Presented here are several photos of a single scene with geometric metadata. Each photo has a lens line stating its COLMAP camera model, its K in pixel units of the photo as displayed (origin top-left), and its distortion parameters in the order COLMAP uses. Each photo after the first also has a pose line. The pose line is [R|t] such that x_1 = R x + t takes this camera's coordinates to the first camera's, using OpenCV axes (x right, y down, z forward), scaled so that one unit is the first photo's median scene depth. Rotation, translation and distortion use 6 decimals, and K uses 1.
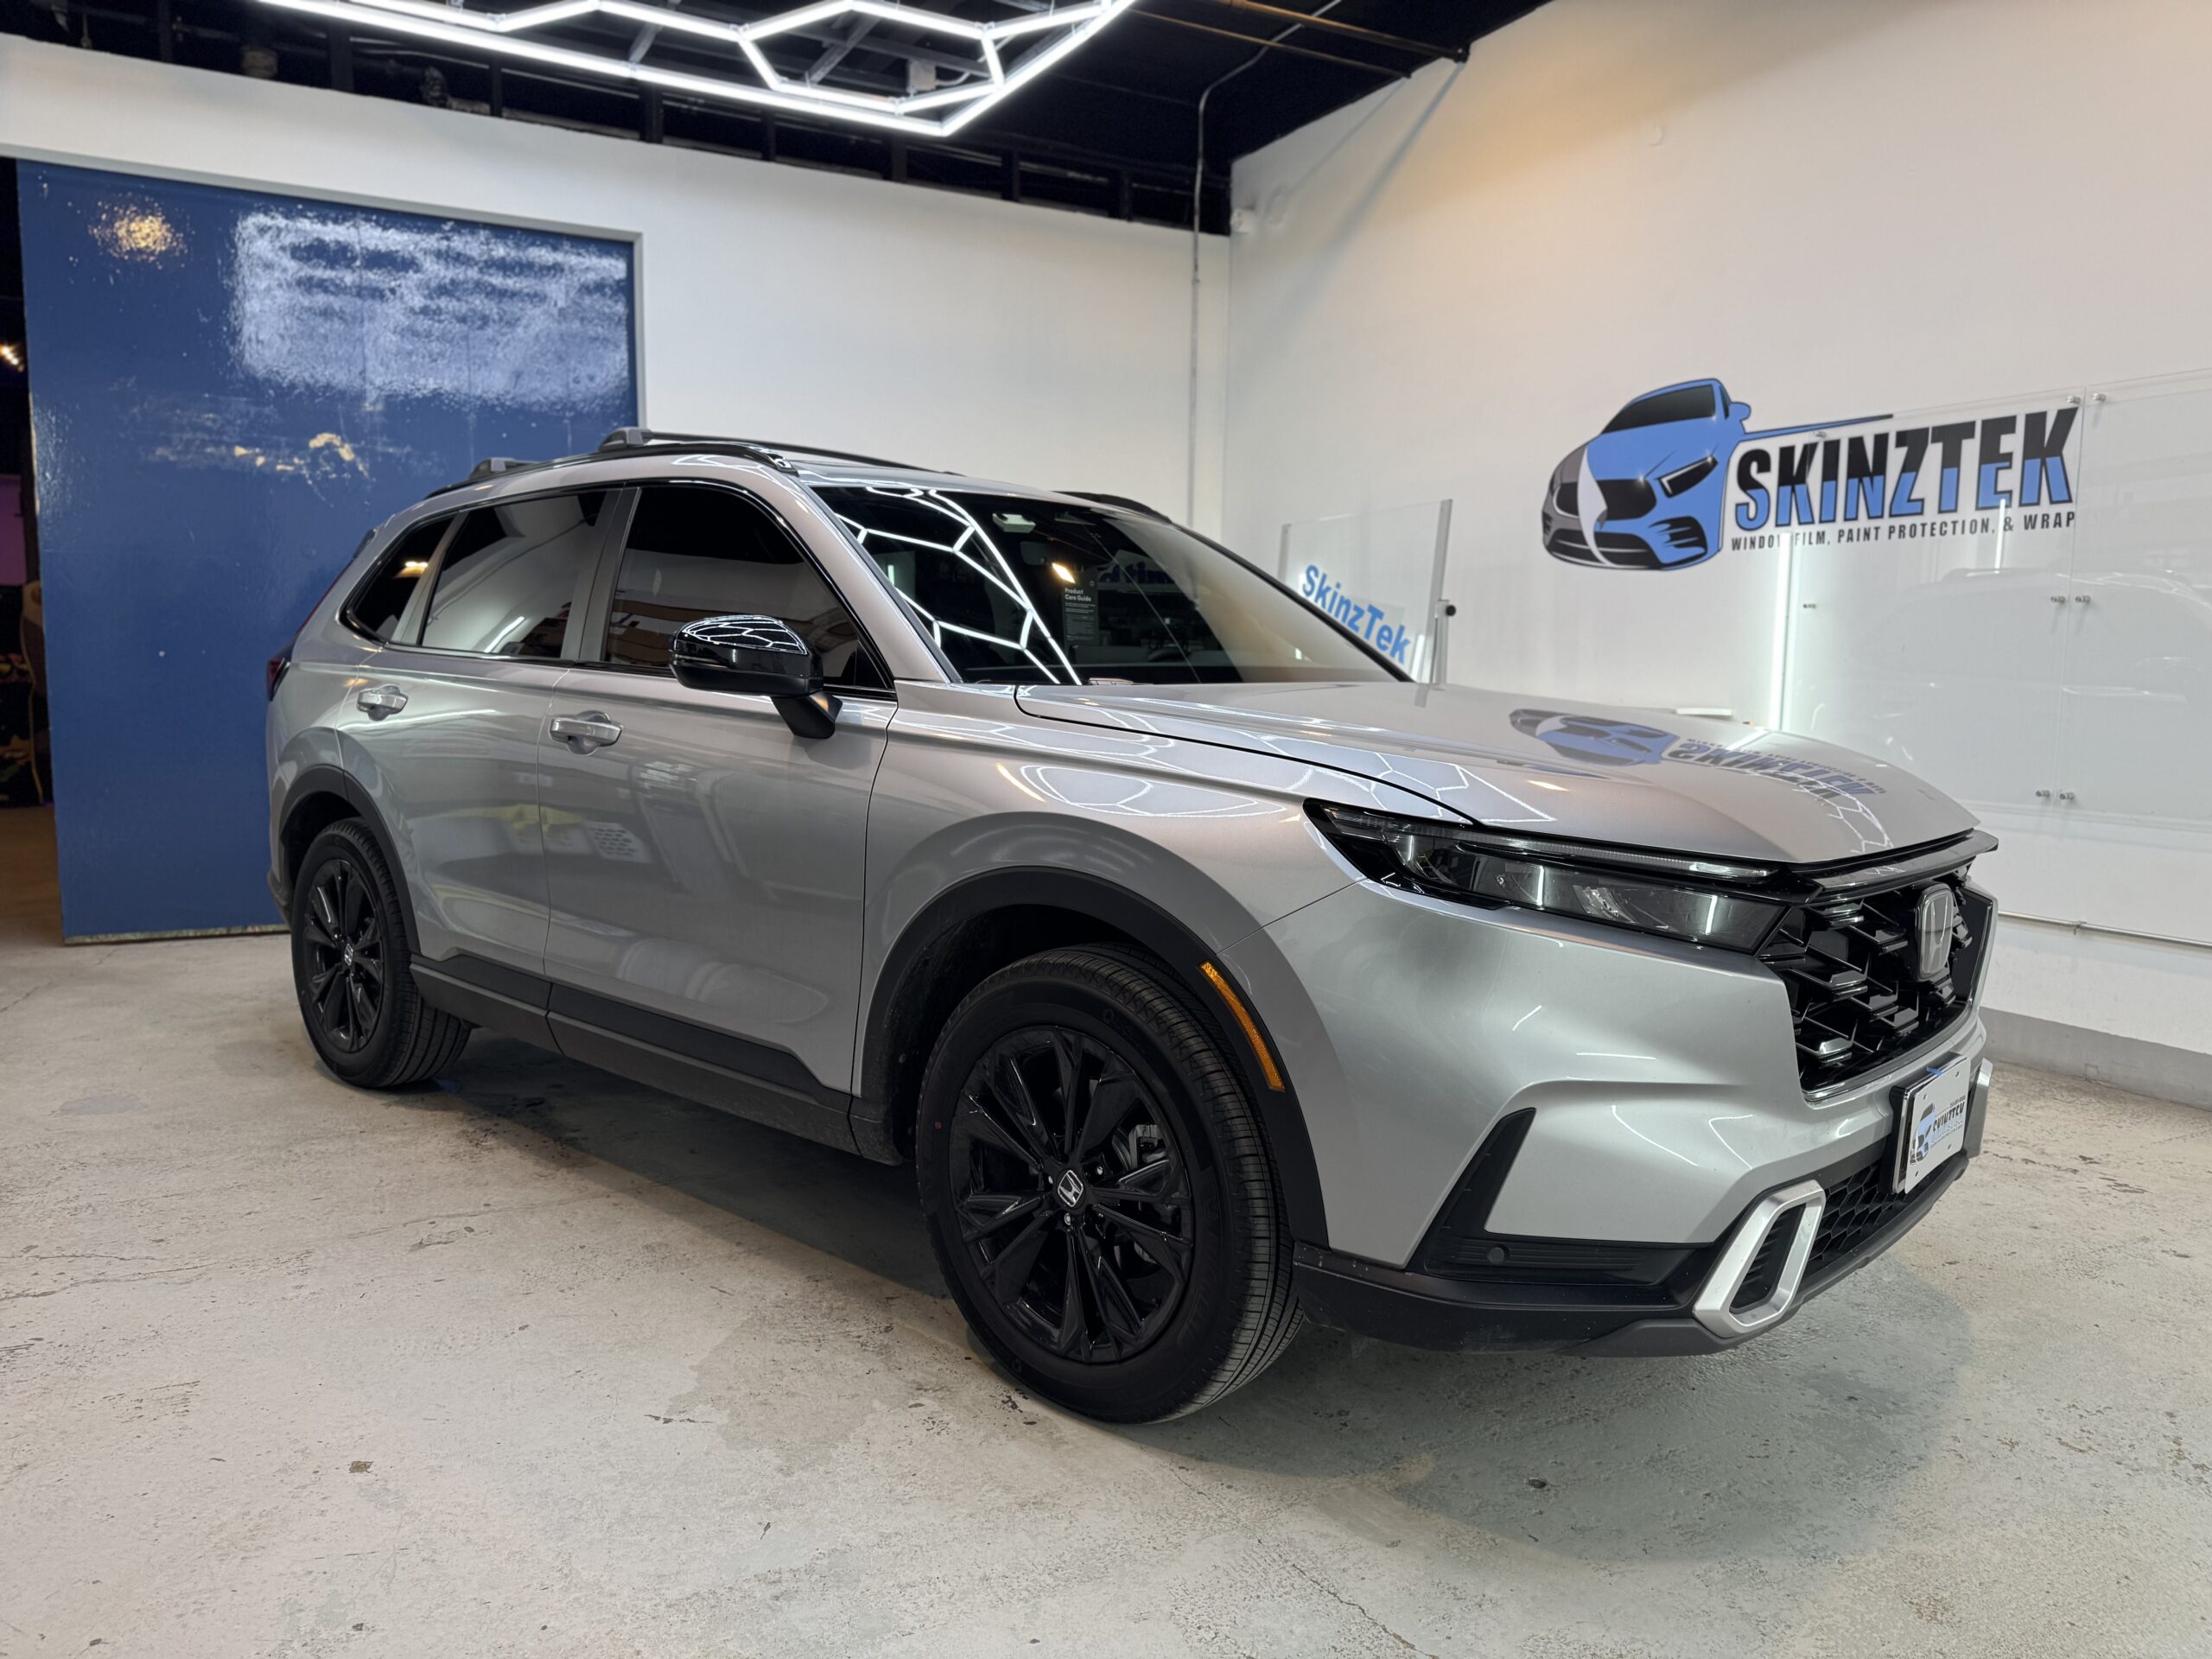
lens RADIAL K [[1629.3, 0, 1090.9], [0, 1629.3, 829.4], [0, 0, 1]] dist [-0.005126, -0.002755]
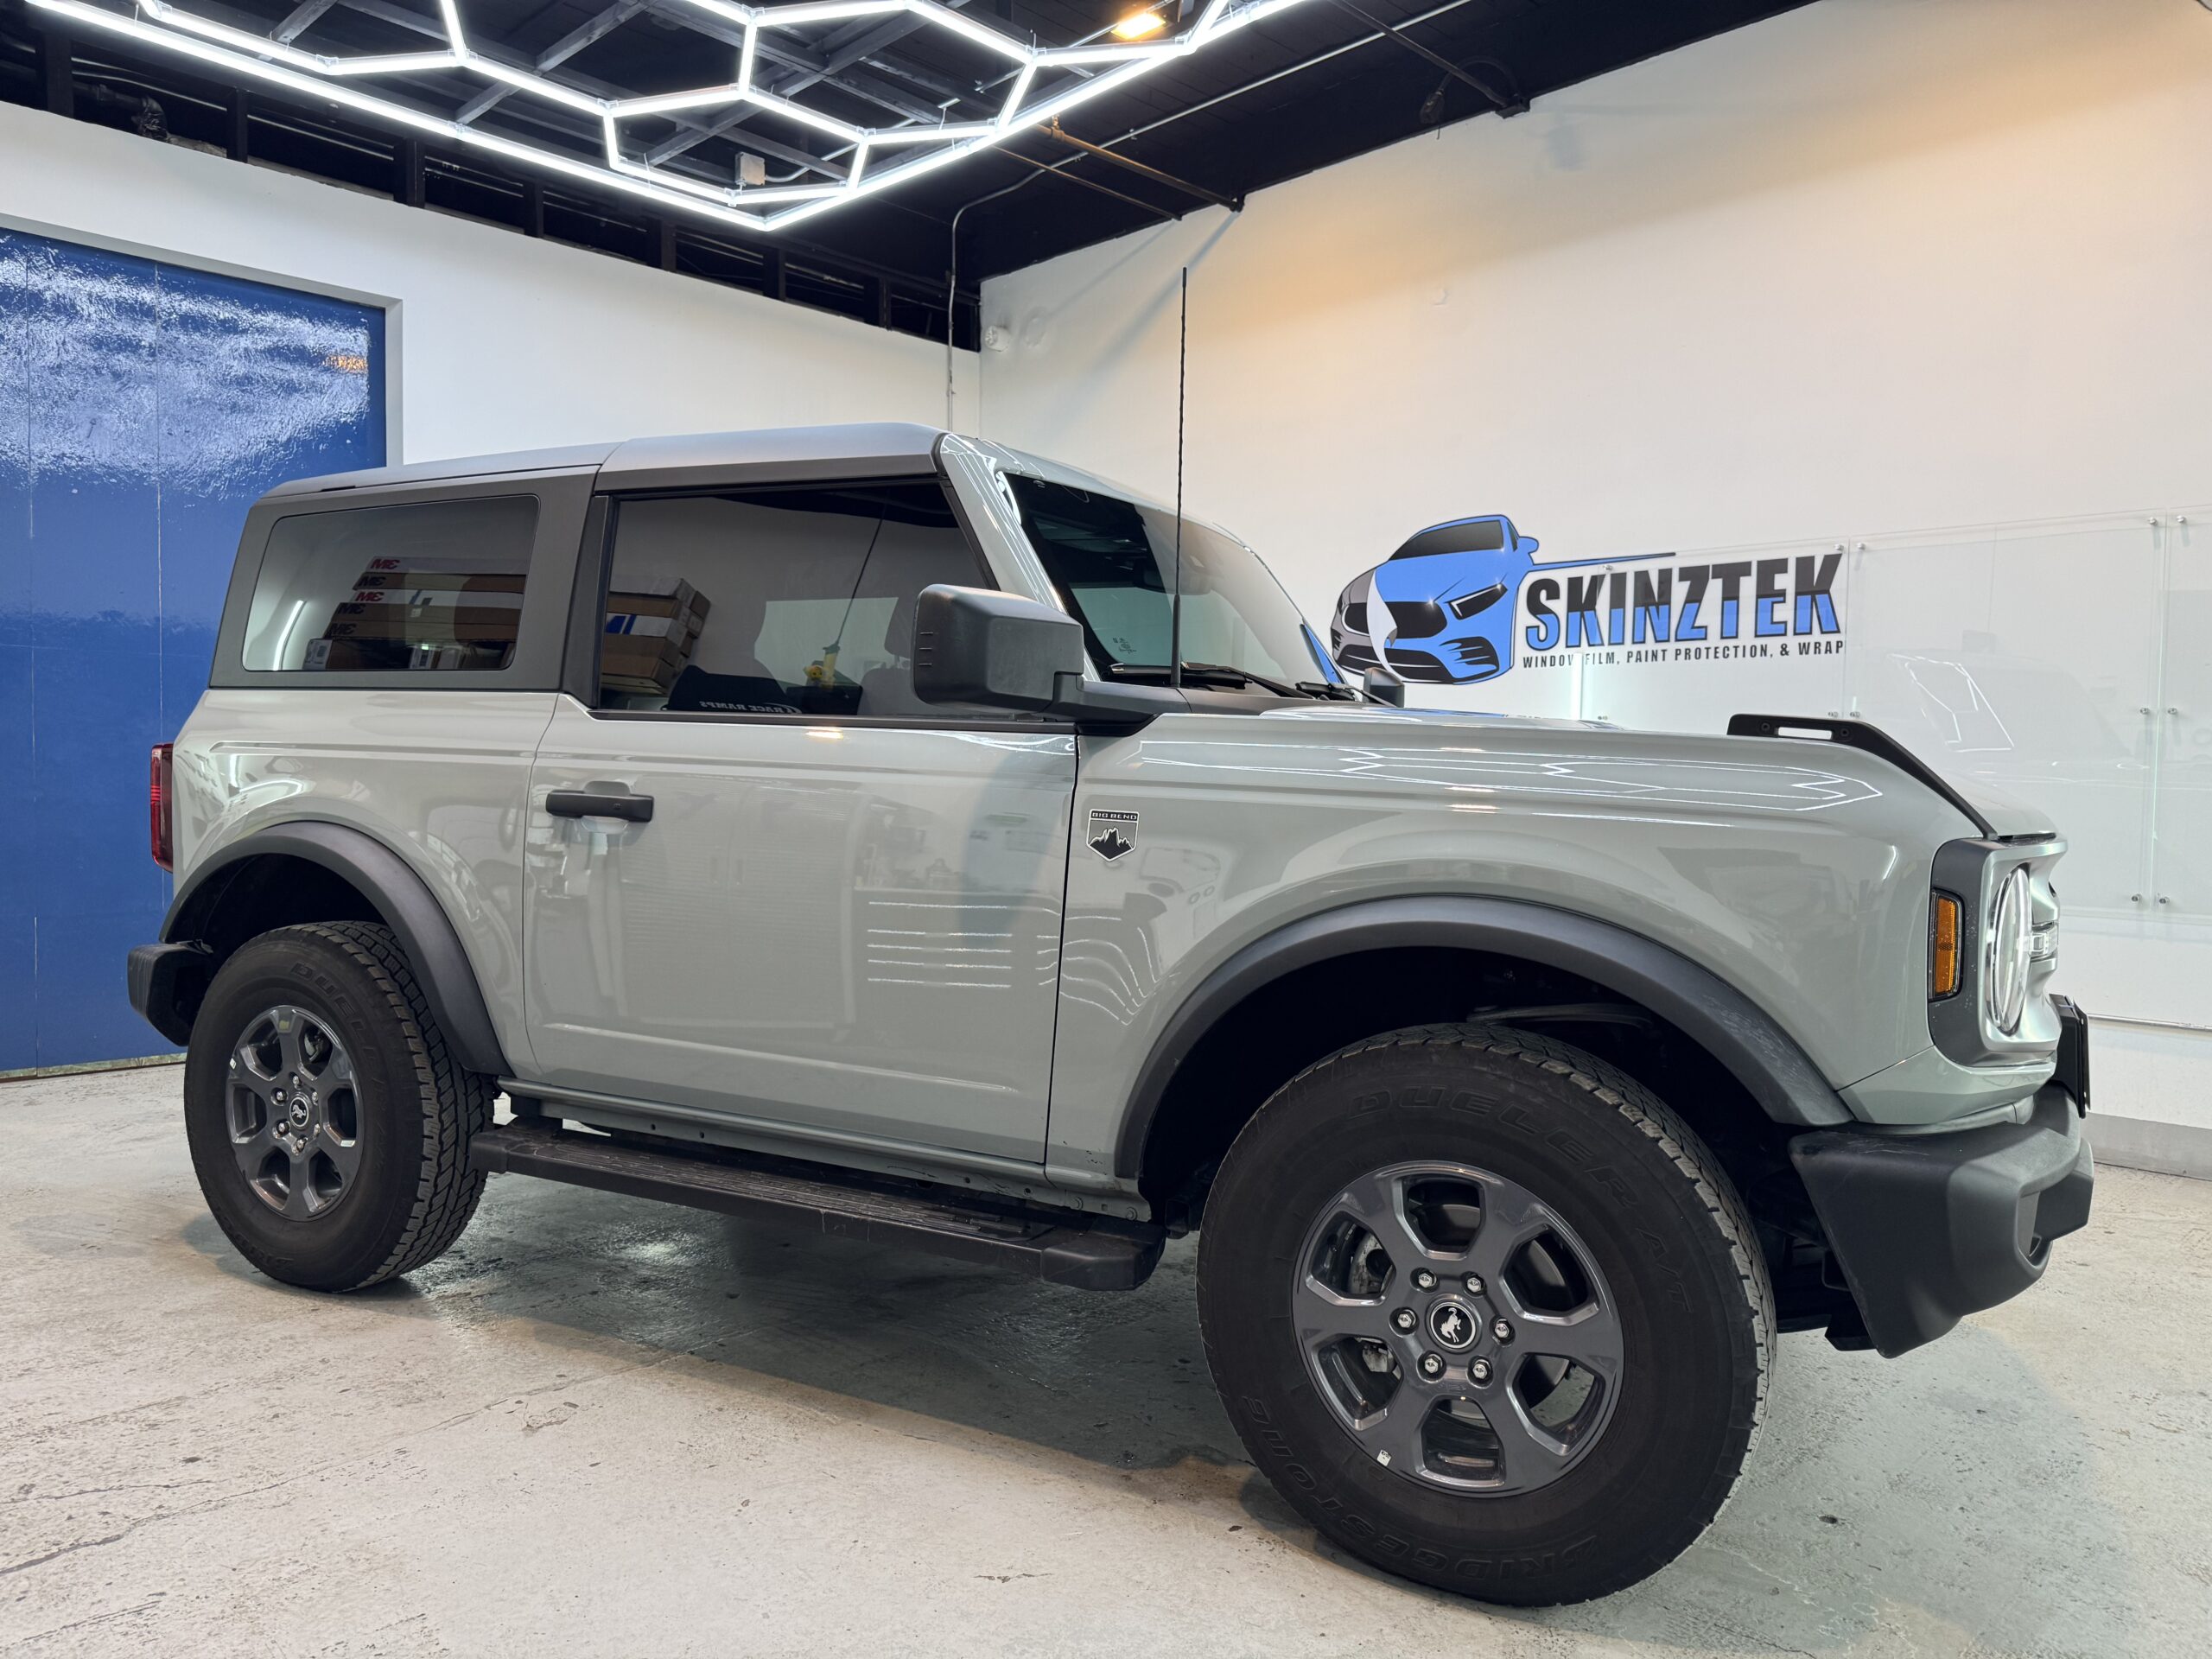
lens RADIAL K [[1629.3, 0, 1098.1], [0, 1629.3, 831.3], [0, 0, 1]] dist [-0.005126, -0.002755]
pose [[0.956111, -0.008802, 0.292872, -0.218086], [0.027473, 0.997838, -0.059698, -0.001929], [-0.291714, 0.065124, 0.954286, 0.034026]]
